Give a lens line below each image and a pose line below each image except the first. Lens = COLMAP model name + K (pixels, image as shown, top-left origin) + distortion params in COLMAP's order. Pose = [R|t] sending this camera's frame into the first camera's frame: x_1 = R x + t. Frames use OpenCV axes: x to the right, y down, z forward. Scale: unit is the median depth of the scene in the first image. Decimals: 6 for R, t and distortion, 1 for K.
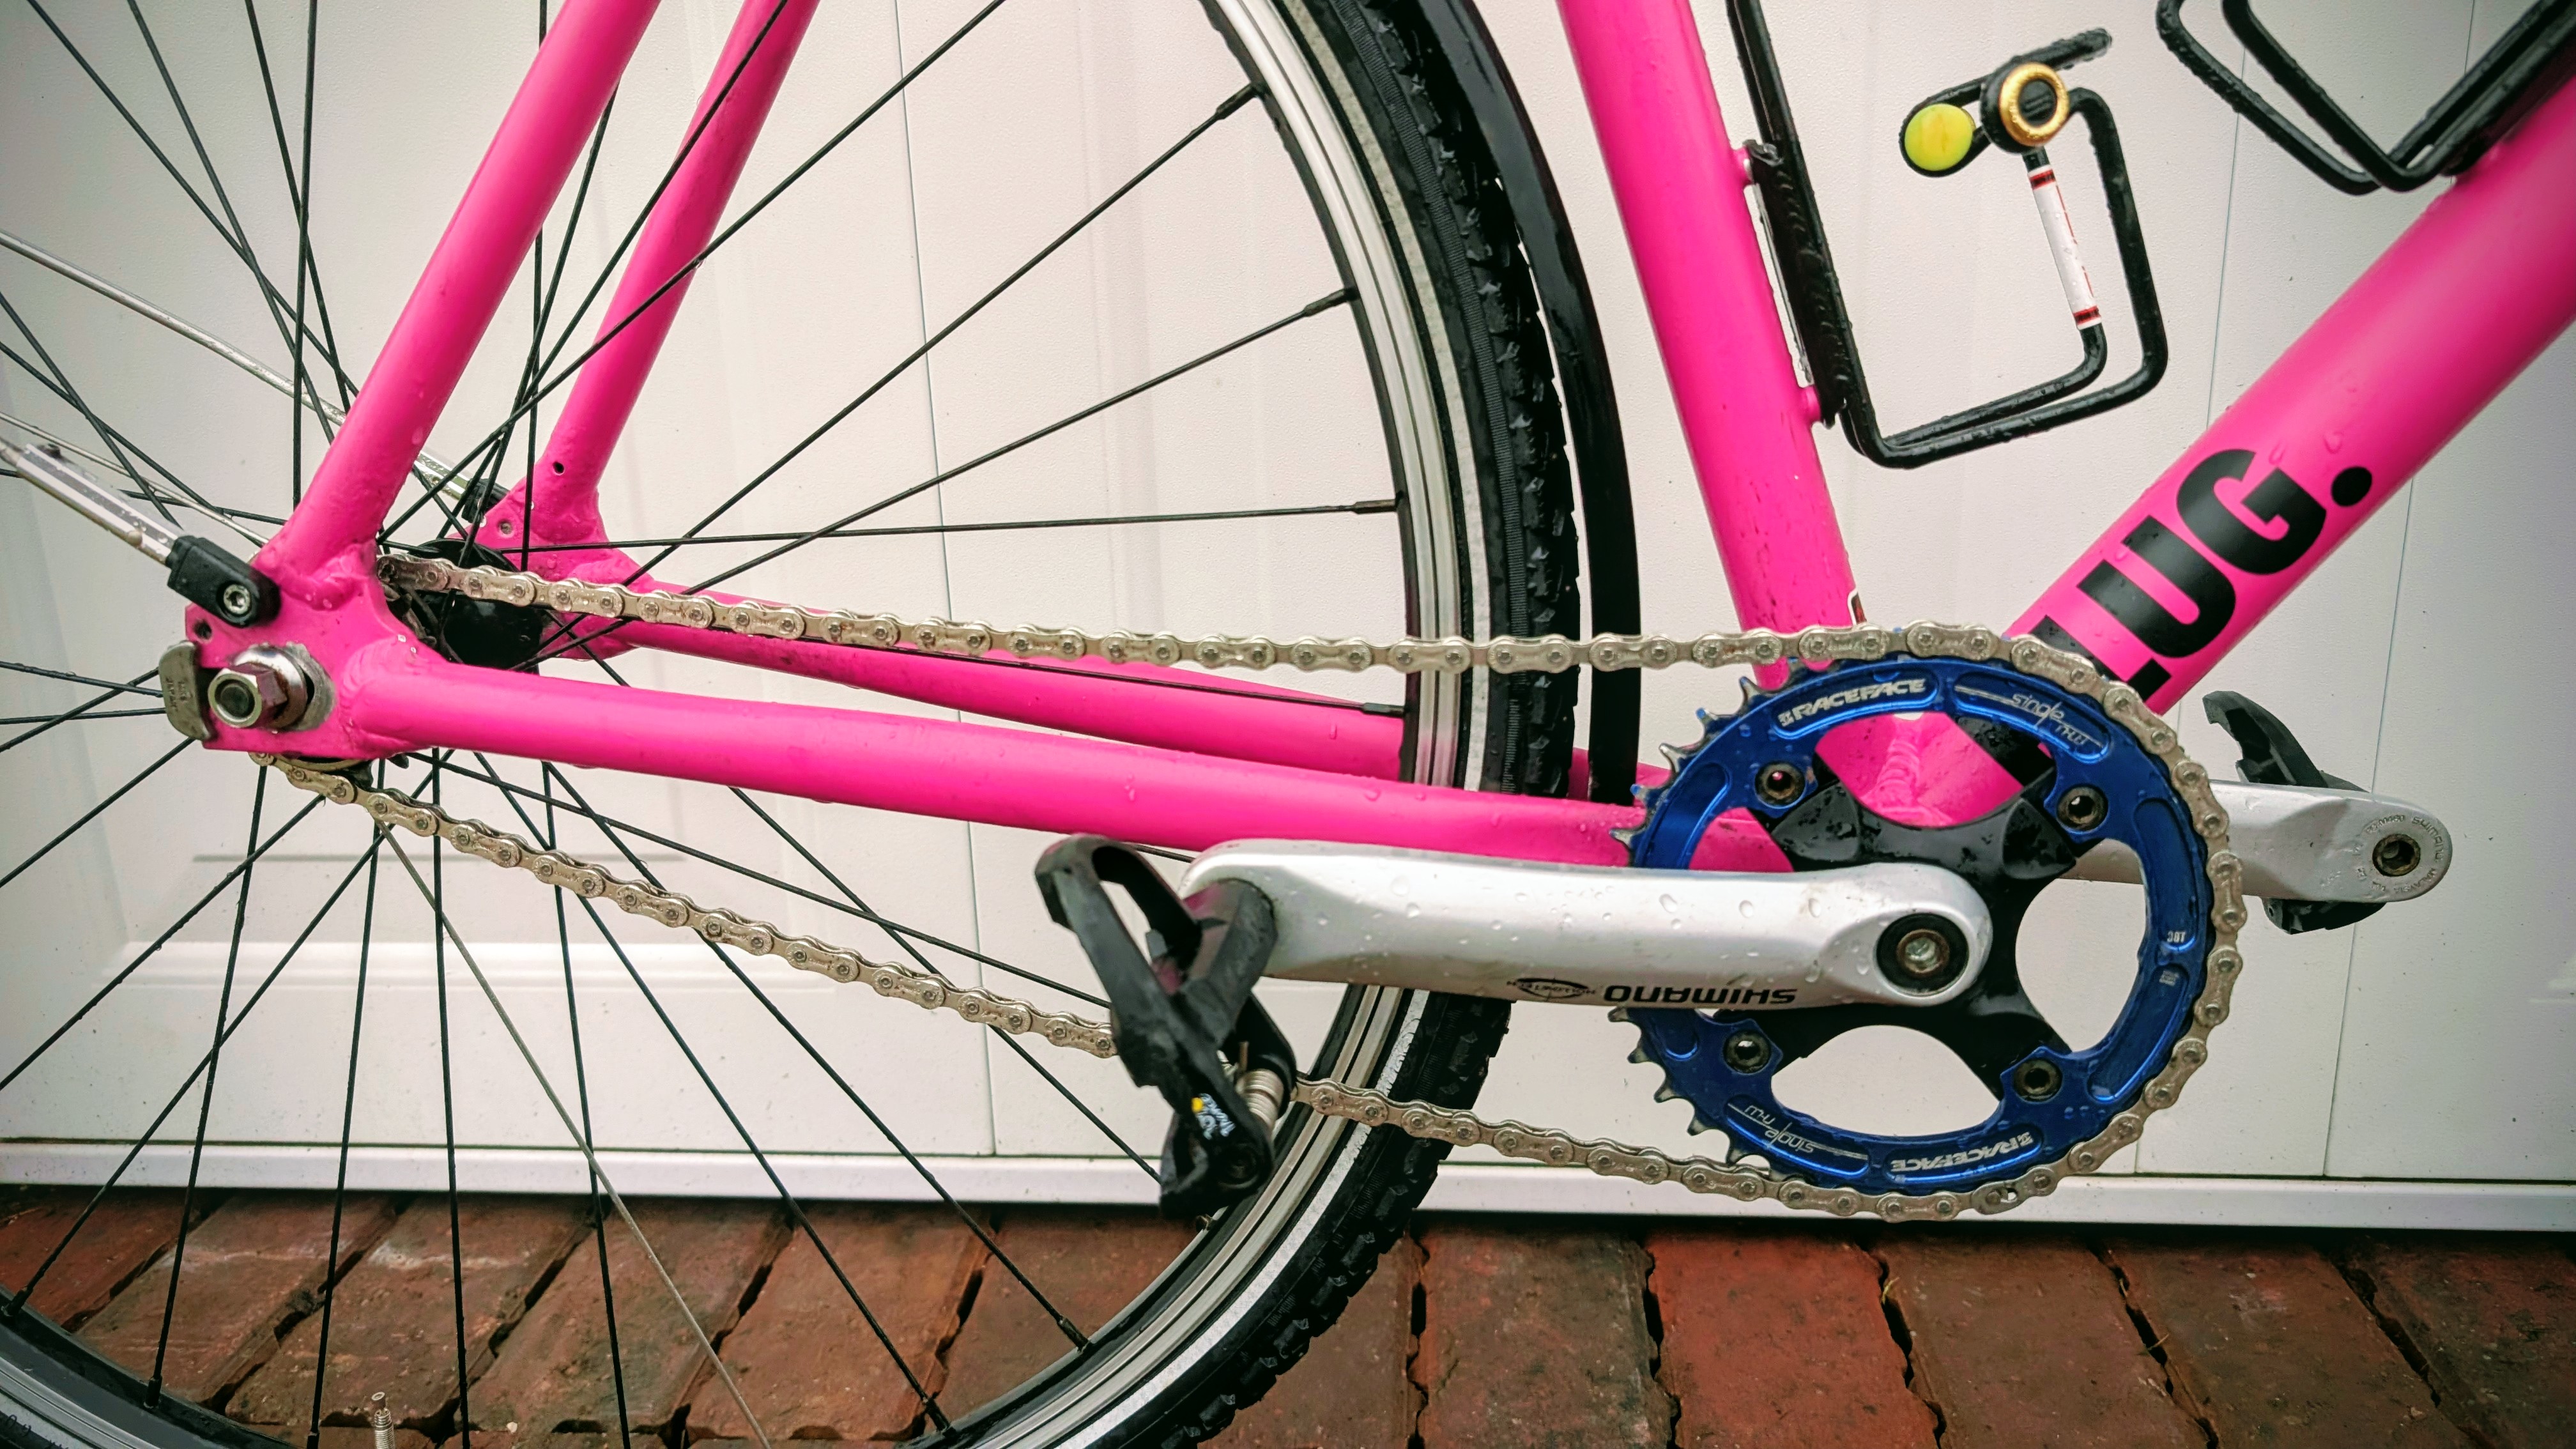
lens RADIAL K [[1858.7, 0, 1288.0], [0, 1858.7, 724.5], [0, 0, 1]] dist [0.001044, 0.001496]
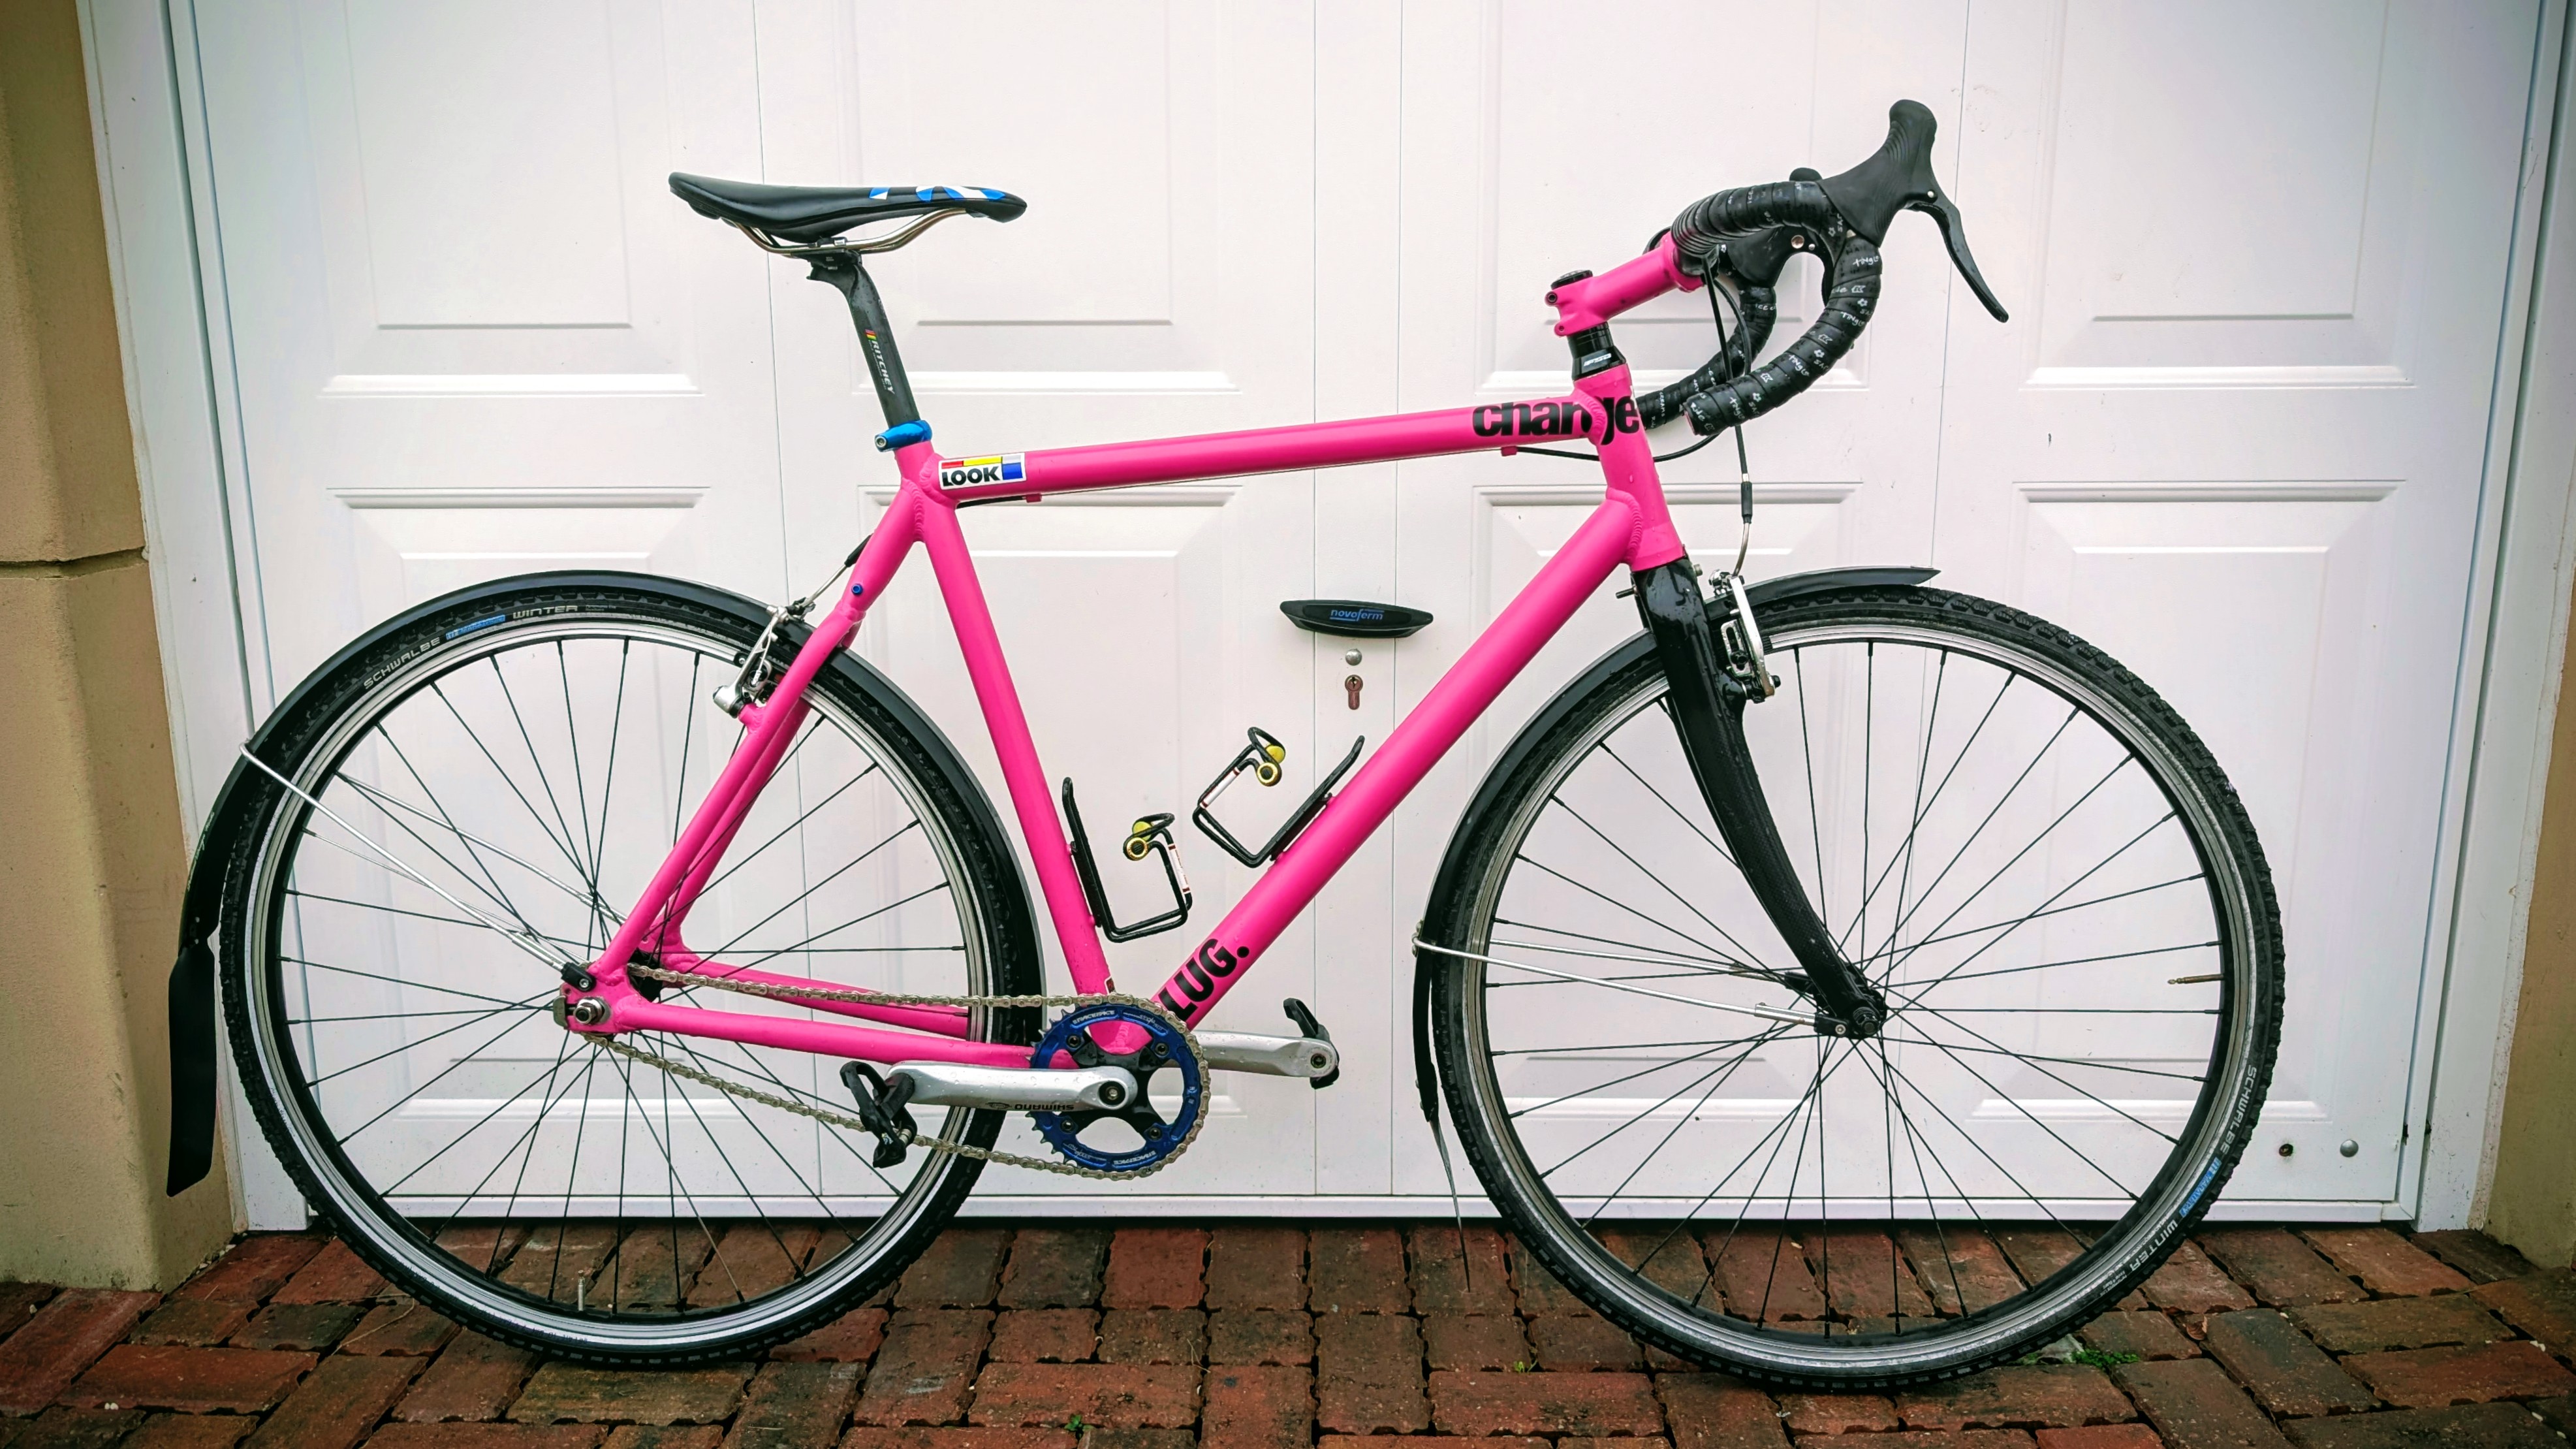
lens RADIAL K [[1786.6, 0, 1288.0], [0, 1786.6, 724.5], [0, 0, 1]] dist [0.003860, -0.001639]
pose [[0.995010, 0.014658, 0.098695, 0.306182], [-0.004859, 0.995096, -0.098794, -0.205368], [-0.099659, 0.097821, 0.990201, -2.107731]]
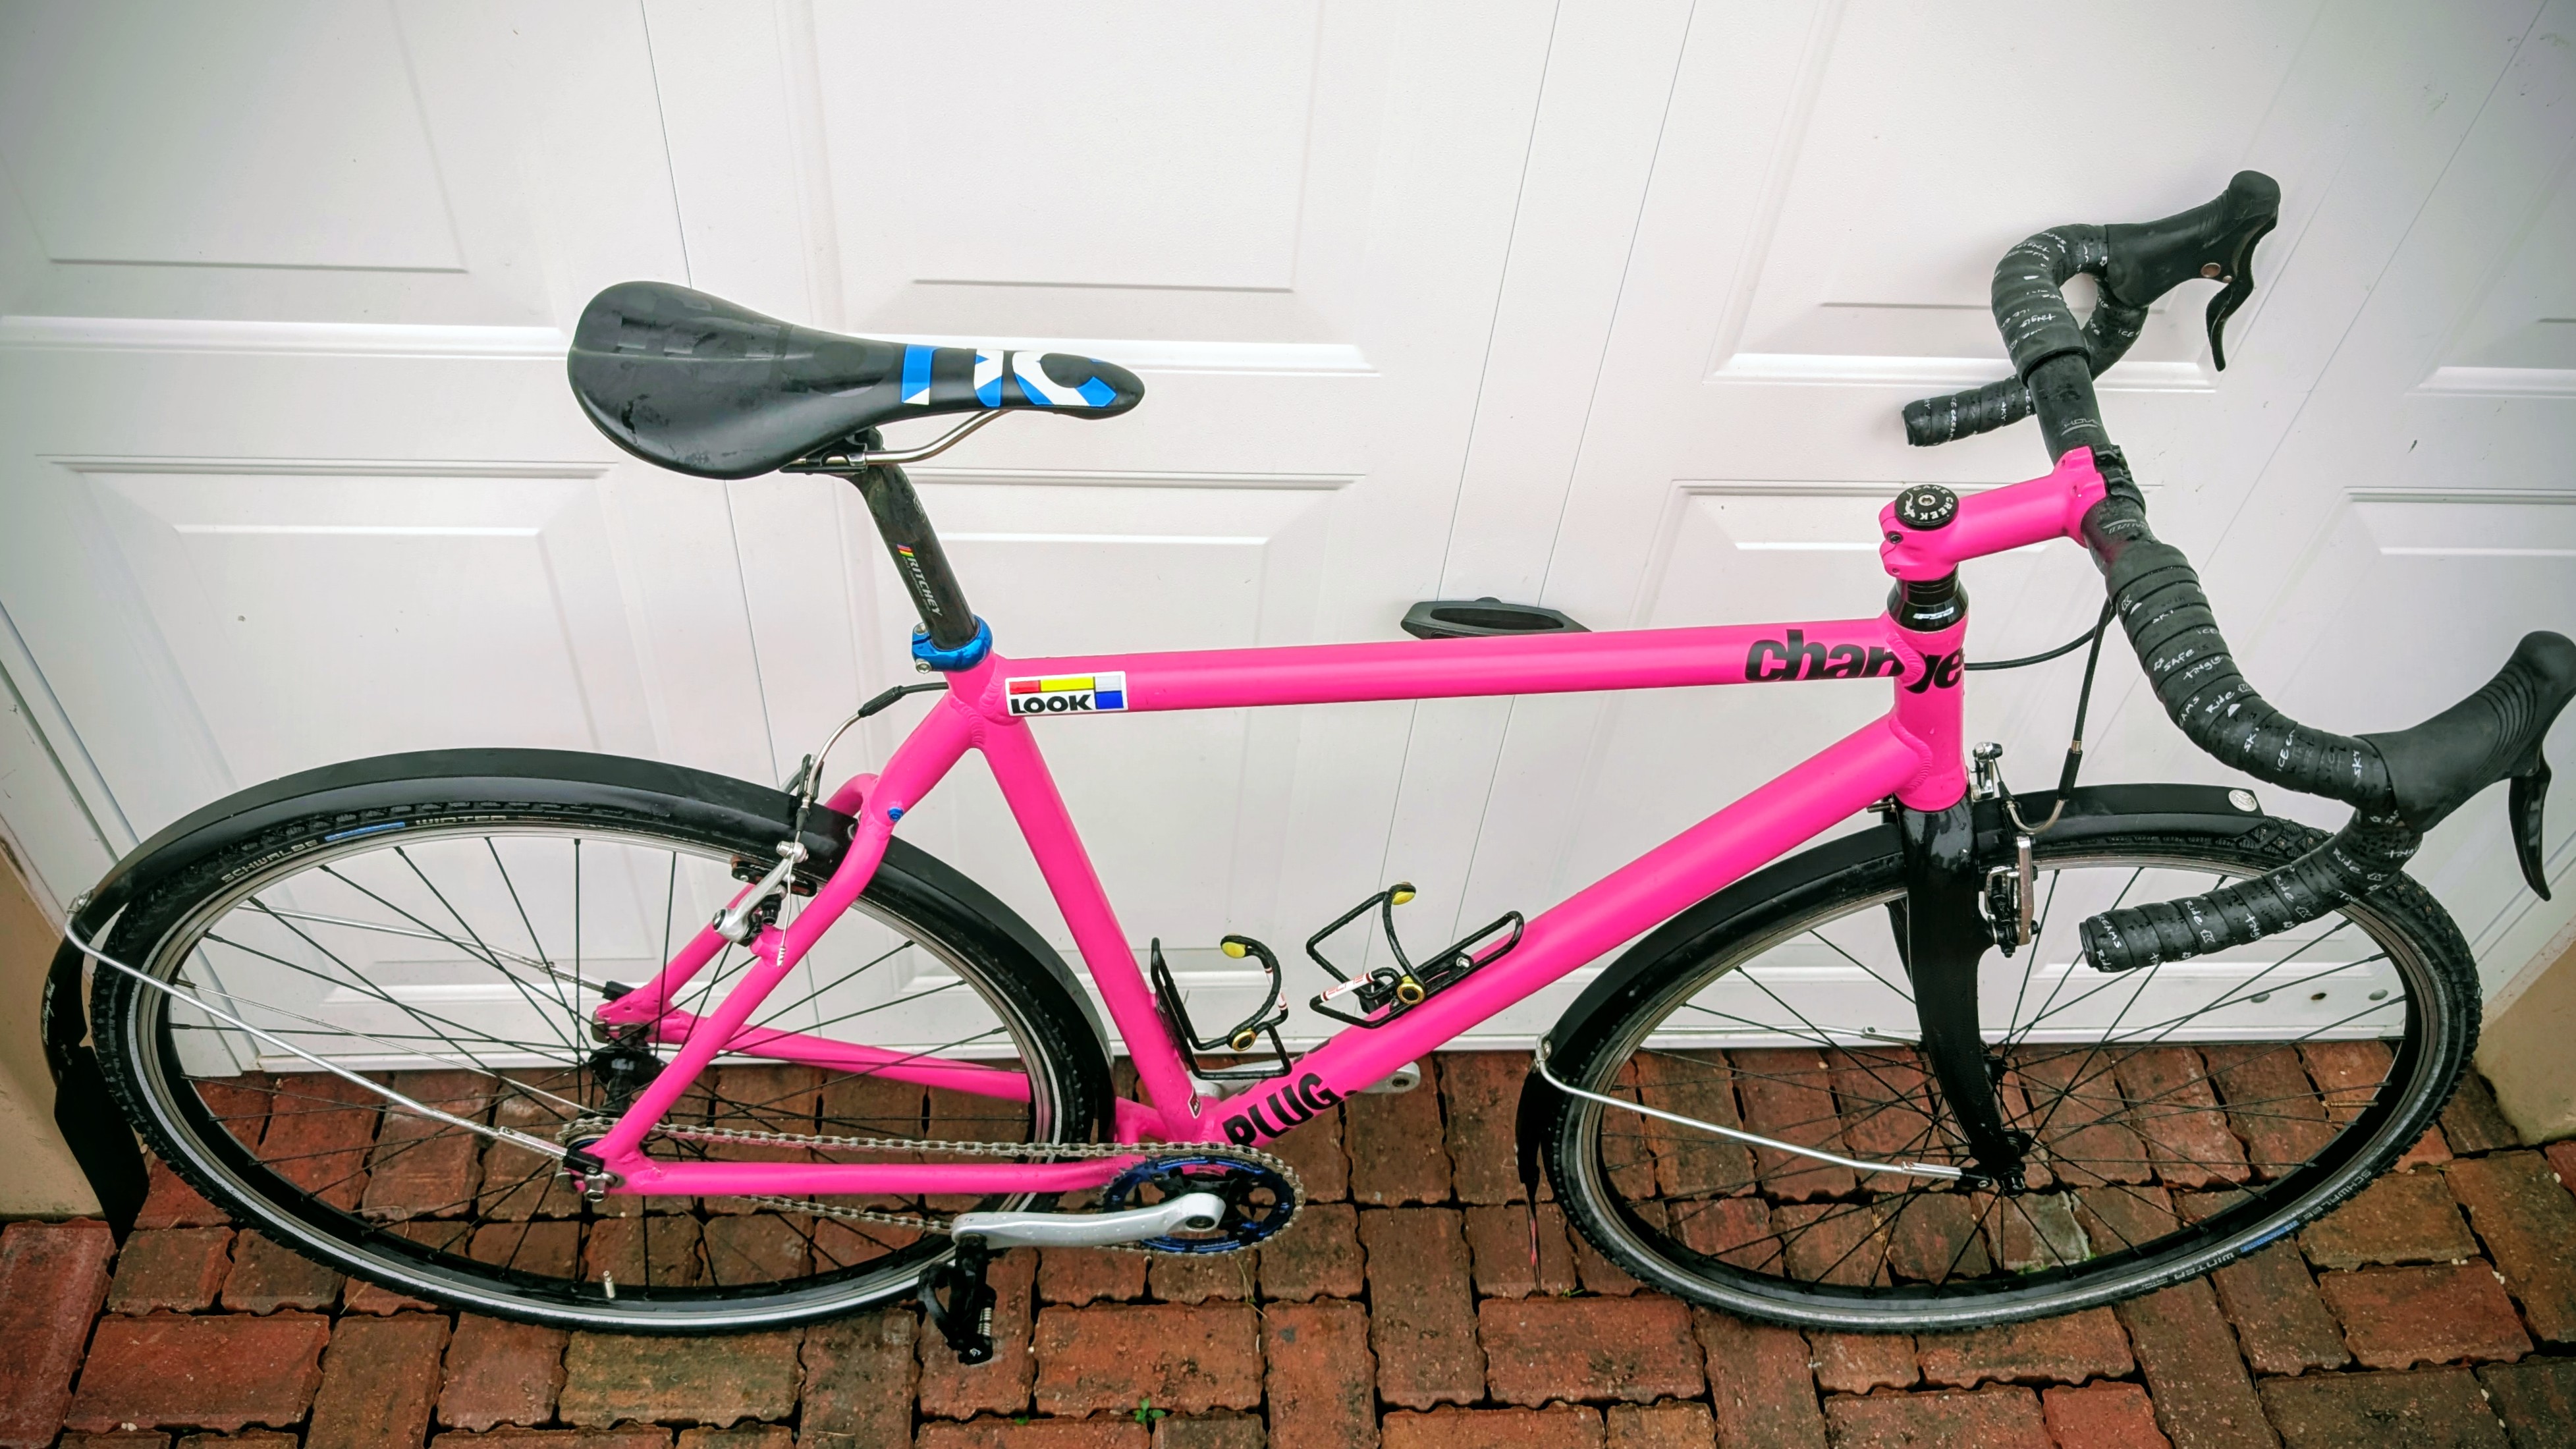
lens RADIAL K [[1858.7, 0, 1288.0], [0, 1858.7, 724.5], [0, 0, 1]] dist [0.001044, 0.001496]
pose [[0.979258, -0.040097, 0.198610, -0.098284], [-0.063346, 0.870500, 0.488074, -1.994896], [-0.192460, -0.490532, 0.849904, -1.105482]]
